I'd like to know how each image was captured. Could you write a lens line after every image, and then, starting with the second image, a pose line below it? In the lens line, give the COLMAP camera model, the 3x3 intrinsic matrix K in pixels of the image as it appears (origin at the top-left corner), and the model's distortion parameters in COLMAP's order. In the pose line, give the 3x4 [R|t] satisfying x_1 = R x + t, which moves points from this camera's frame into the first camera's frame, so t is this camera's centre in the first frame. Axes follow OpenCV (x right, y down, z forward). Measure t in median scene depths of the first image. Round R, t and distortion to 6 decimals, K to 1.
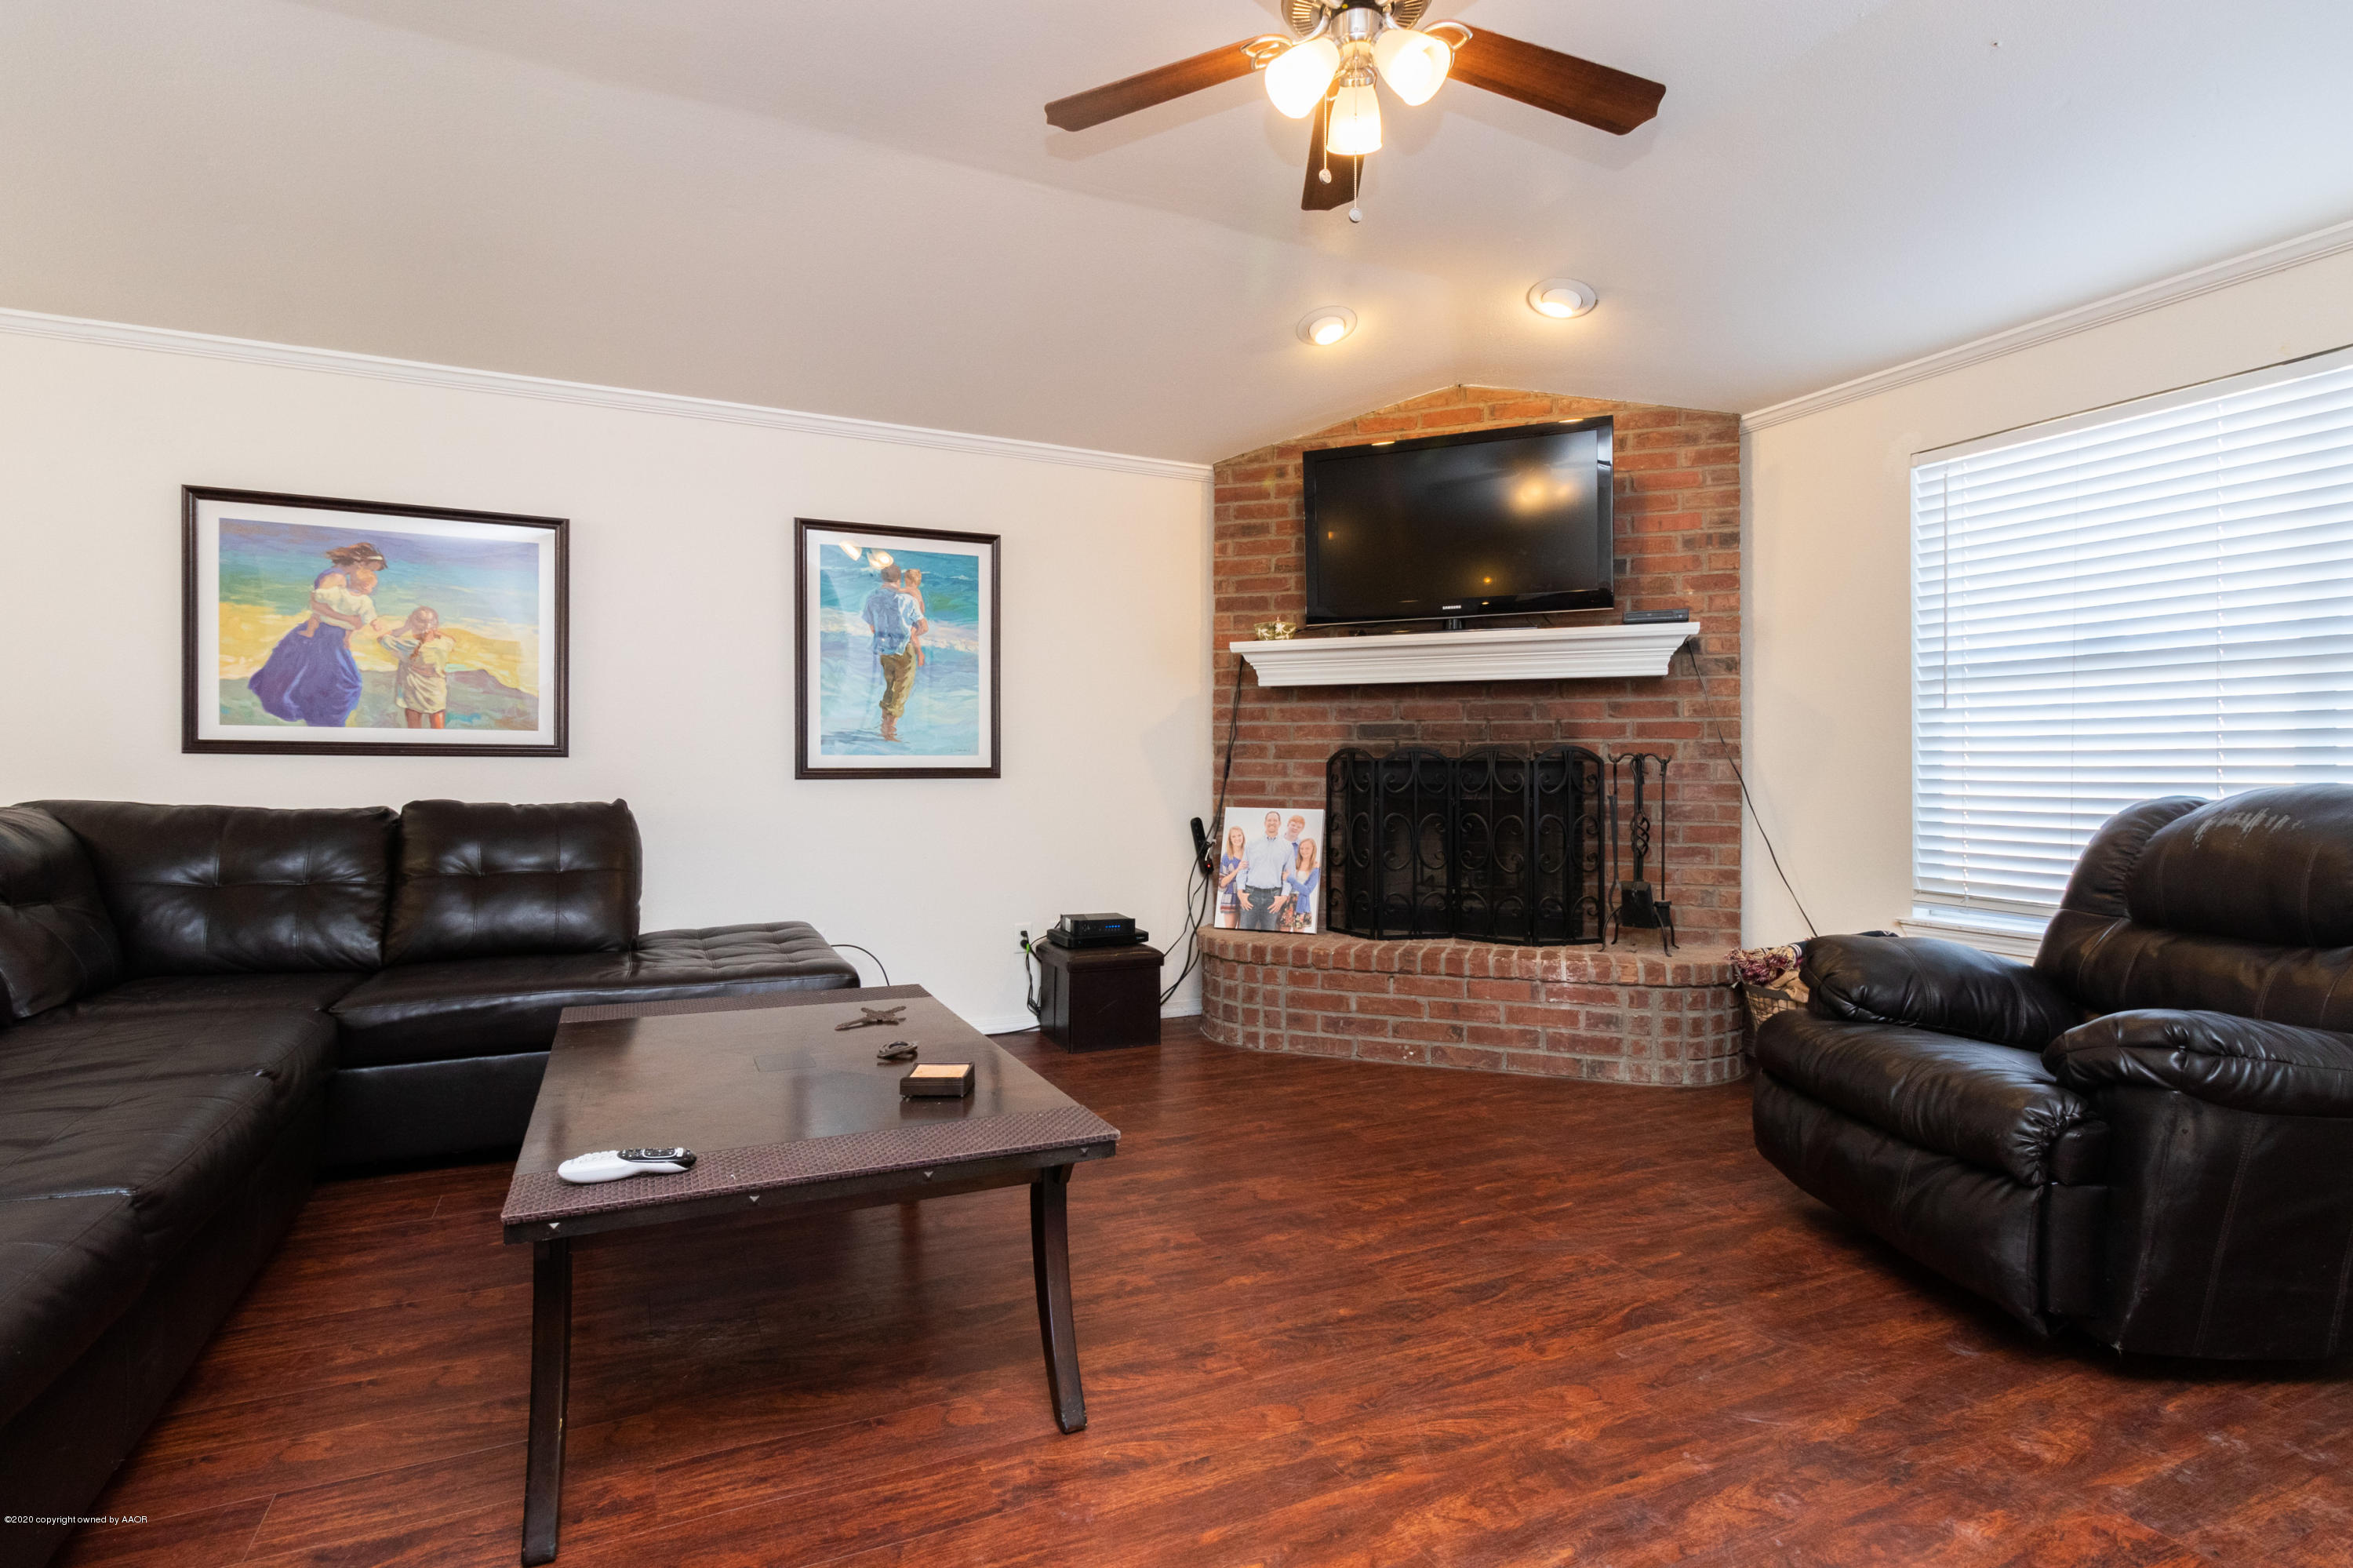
lens RADIAL K [[1099.2, 0, 1170.8], [0, 1099.2, 760.1], [0, 0, 1]] dist [-0.004823, -0.008298]
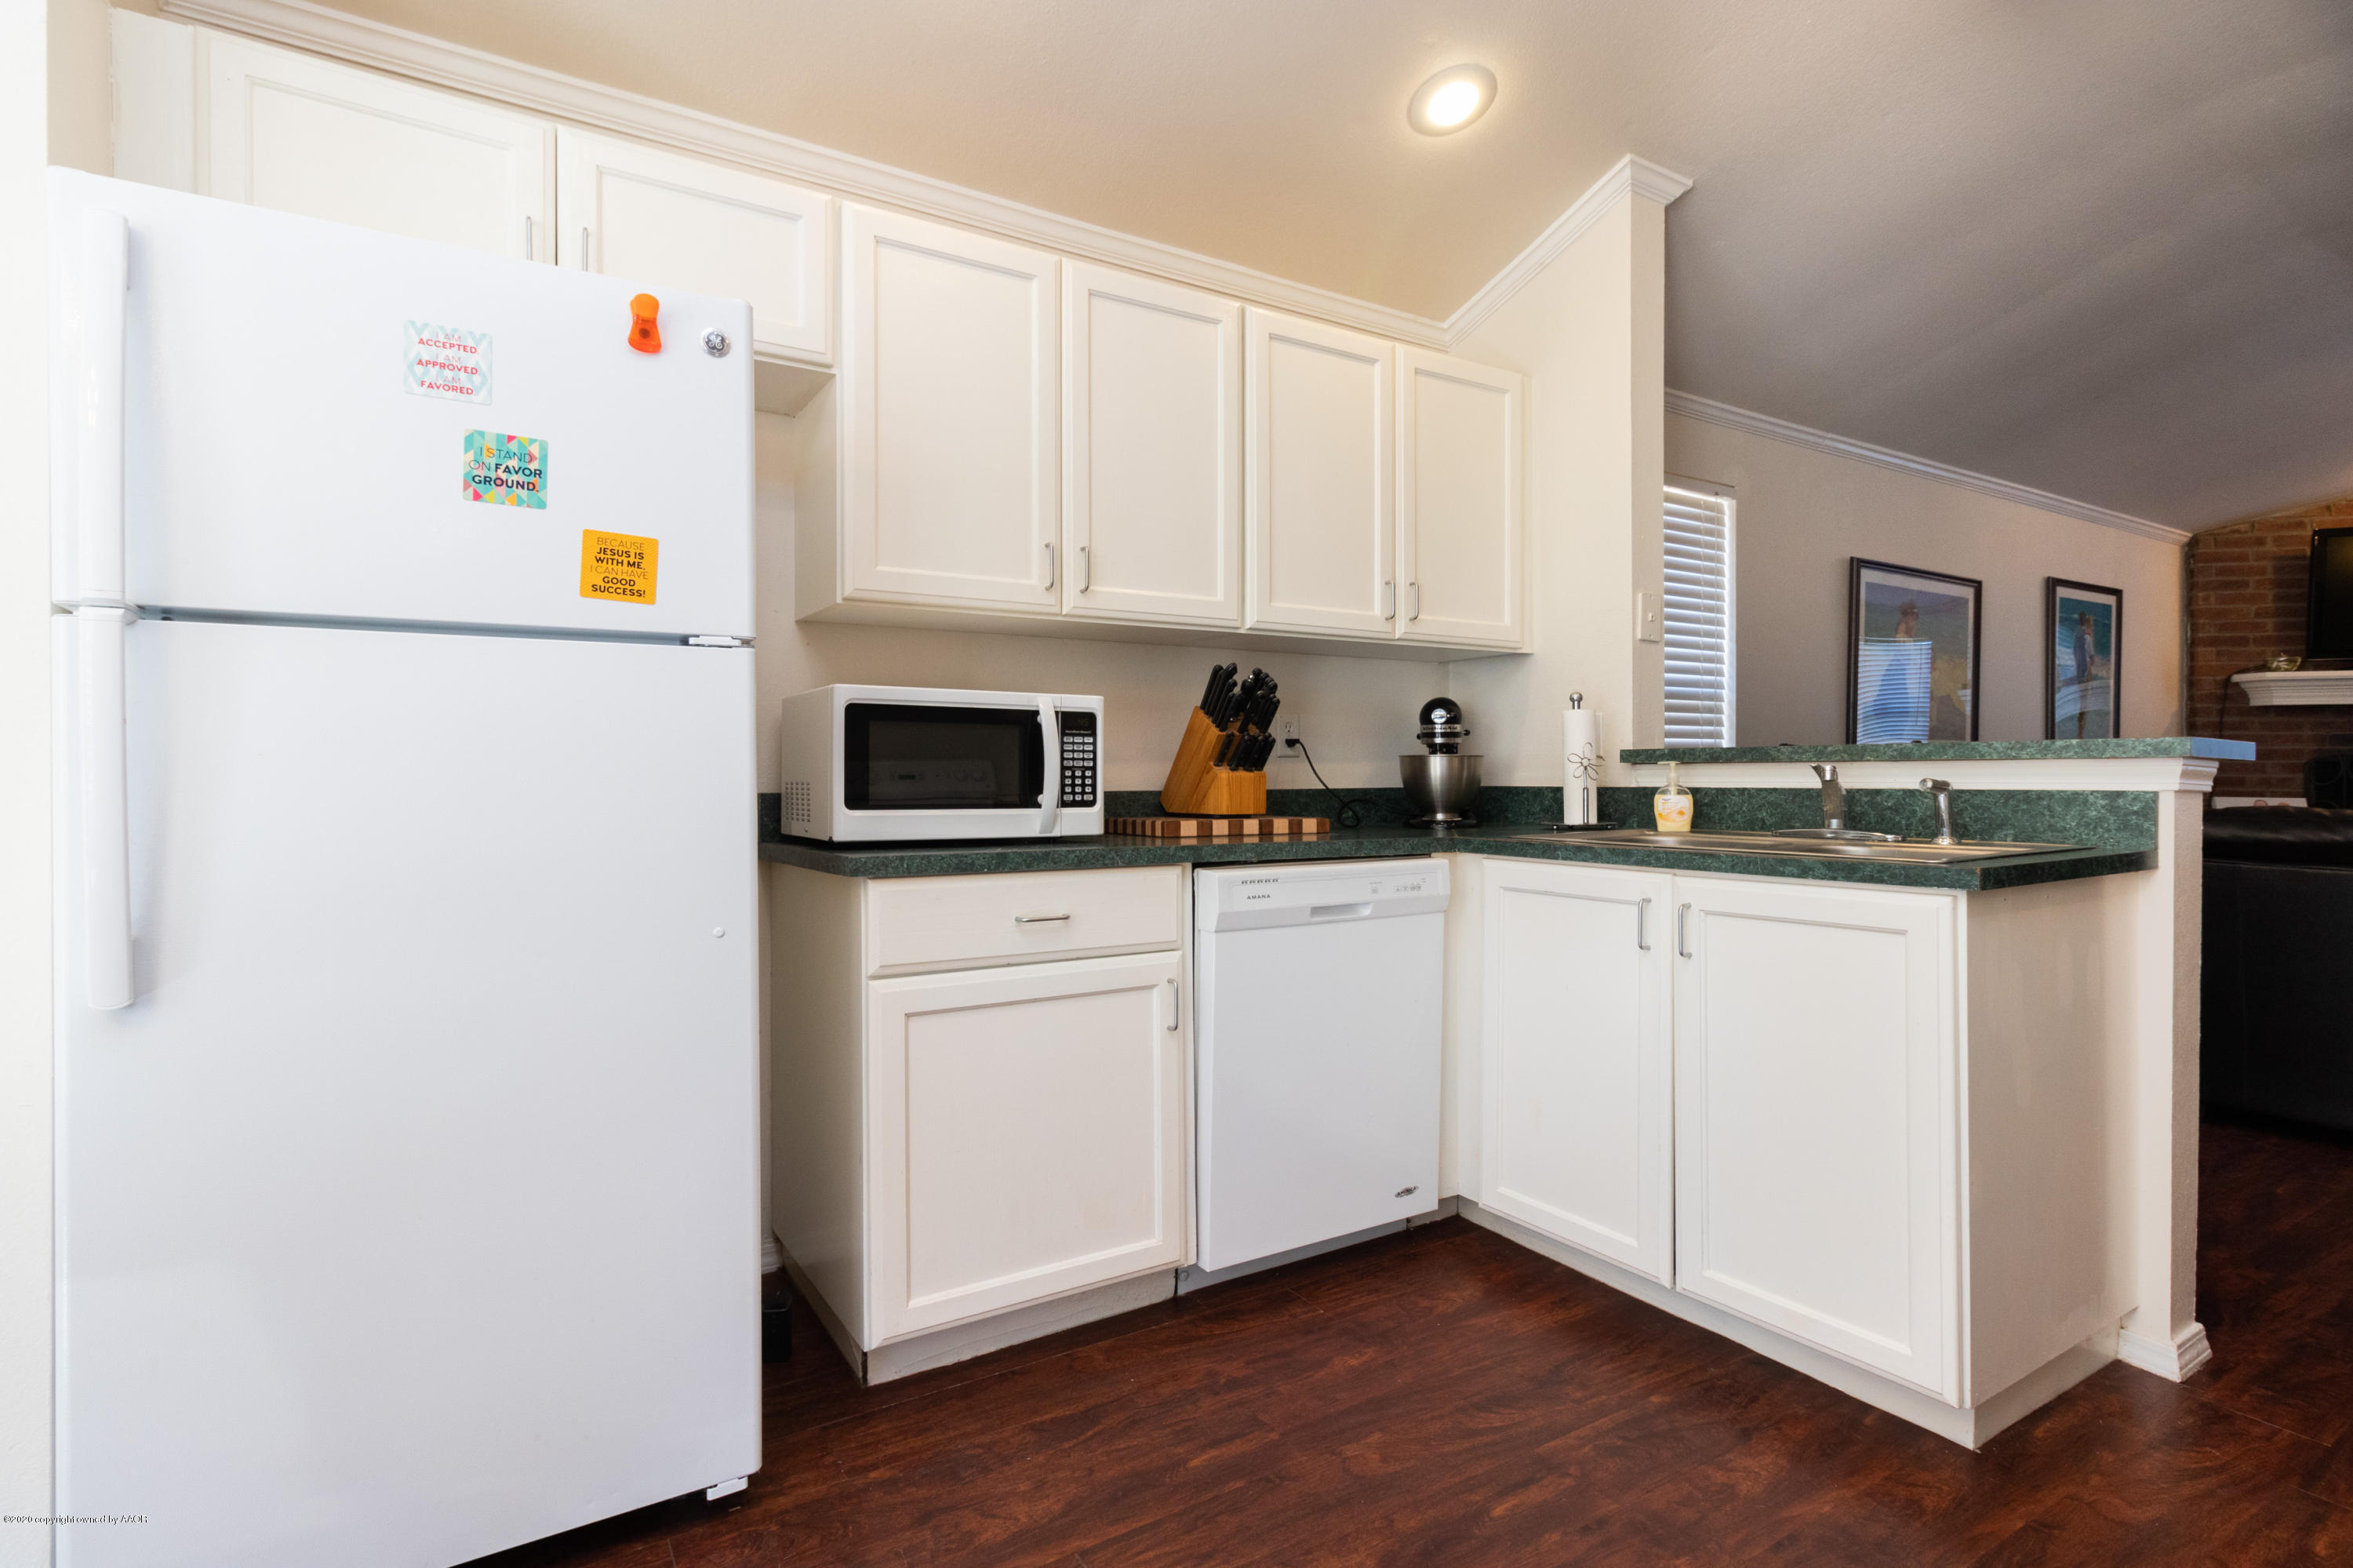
lens RADIAL K [[1119.6, 0, 1175.6], [0, 1119.6, 773.7], [0, 0, 1]] dist [0.006511, 0.000079]
pose [[0.991477, -0.001593, 0.130276, -1.696966], [-0.001595, 0.999702, 0.024368, -0.019010], [-0.130276, -0.024368, 0.991178, -0.215506]]
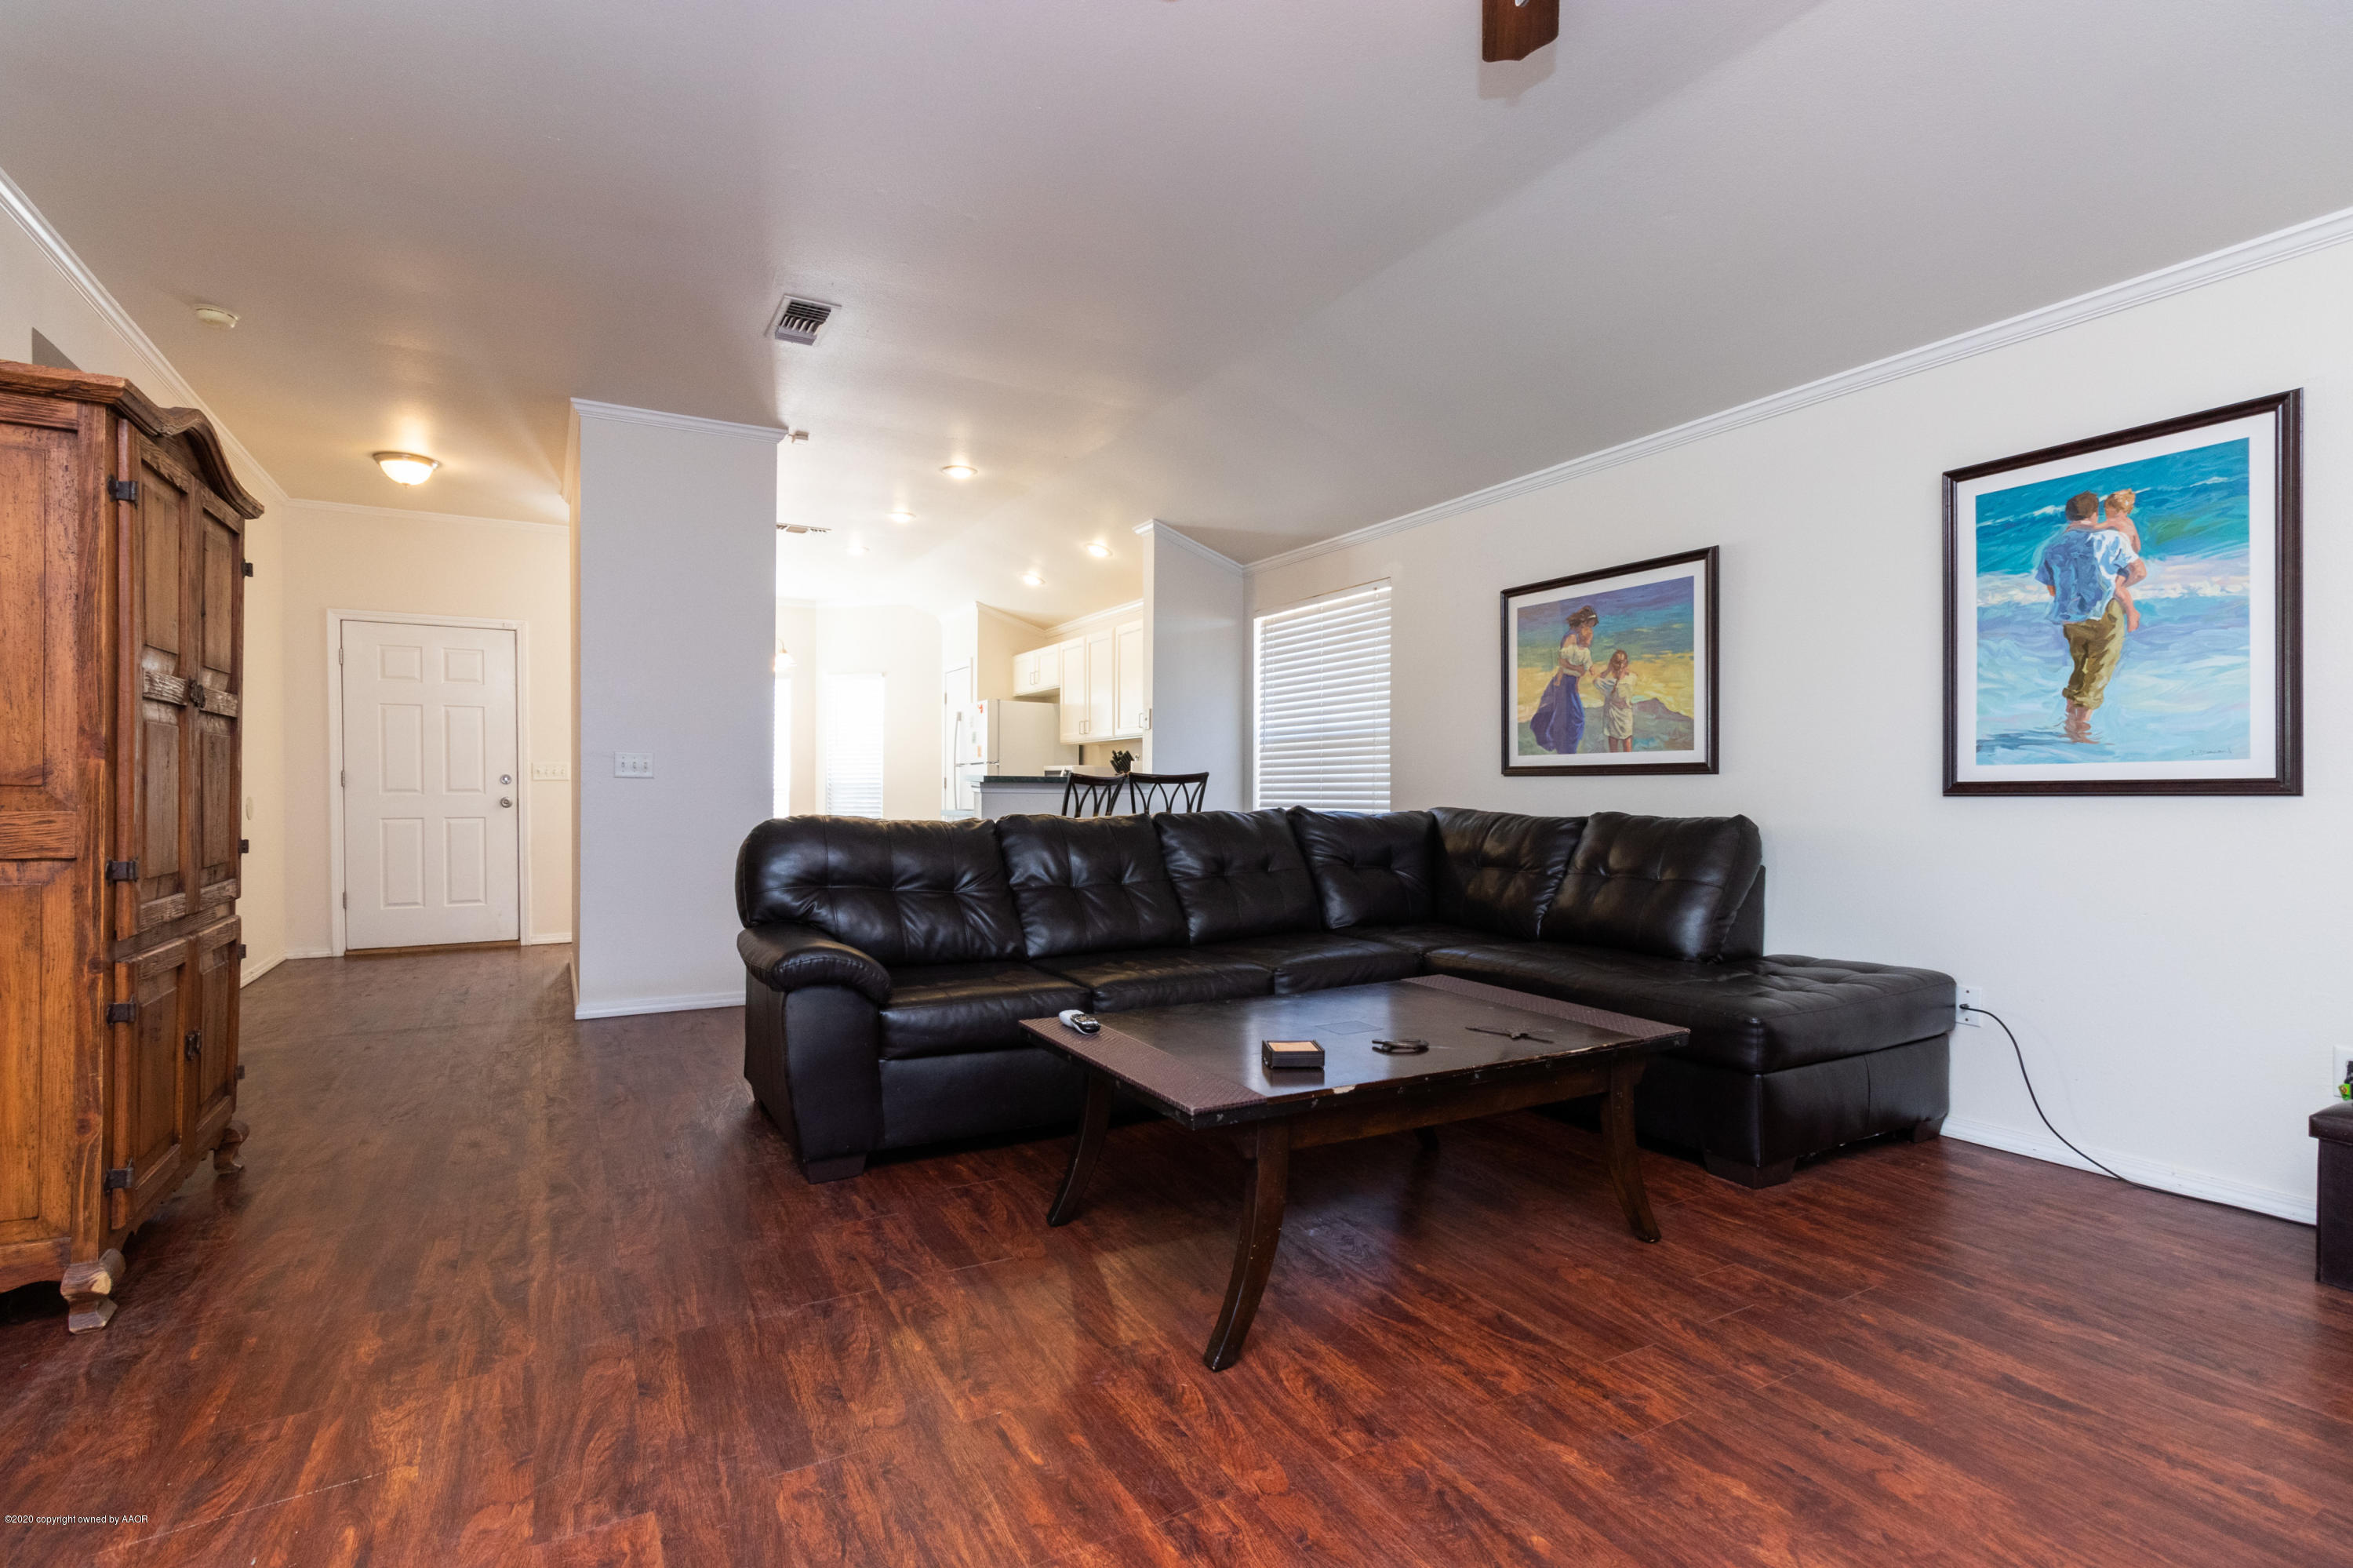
lens RADIAL K [[1119.6, 0, 1158.8], [0, 1119.6, 796.8], [0, 0, 1]] dist [0.006511, 0.000079]
pose [[0.070767, 0.007055, -0.997468, 0.488062], [0.019668, 0.999771, 0.008467, -0.000229], [0.997299, -0.020217, 0.070612, 0.393553]]
